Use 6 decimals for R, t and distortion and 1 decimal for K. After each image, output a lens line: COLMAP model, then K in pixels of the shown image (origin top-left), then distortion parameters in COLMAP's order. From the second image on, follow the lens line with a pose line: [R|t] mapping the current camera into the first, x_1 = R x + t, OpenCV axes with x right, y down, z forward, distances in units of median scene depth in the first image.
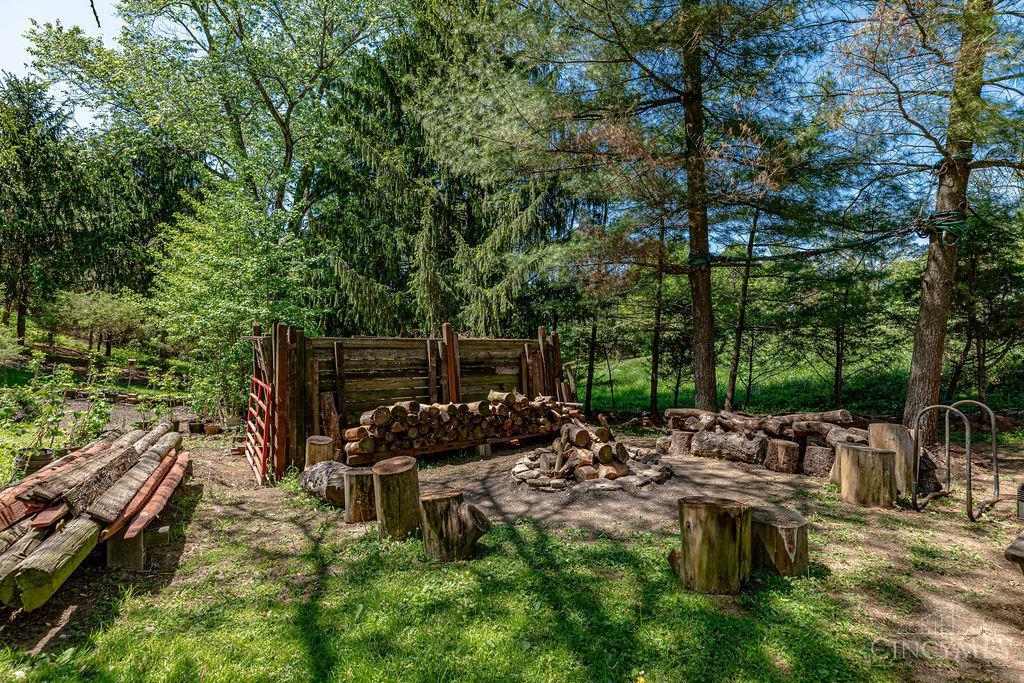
lens RADIAL K [[536.8, 0, 511.5], [0, 536.8, 345.4], [0, 0, 1]] dist [-0.001819, -0.000203]
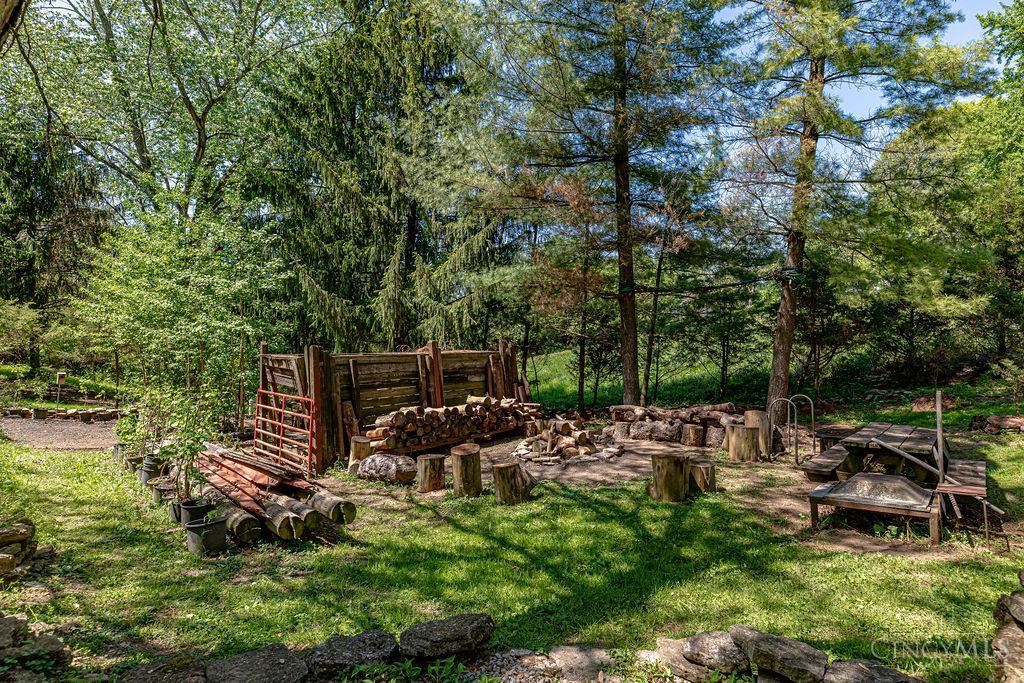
lens RADIAL K [[642.8, 0, 512.0], [0, 642.8, 341.5], [0, 0, 1]] dist [0.004941, 0.006131]
pose [[0.972149, -0.009822, 0.234158, -0.300994], [0.006570, 0.999871, 0.014665, -0.062285], [-0.234272, -0.012718, 0.972088, -0.462173]]
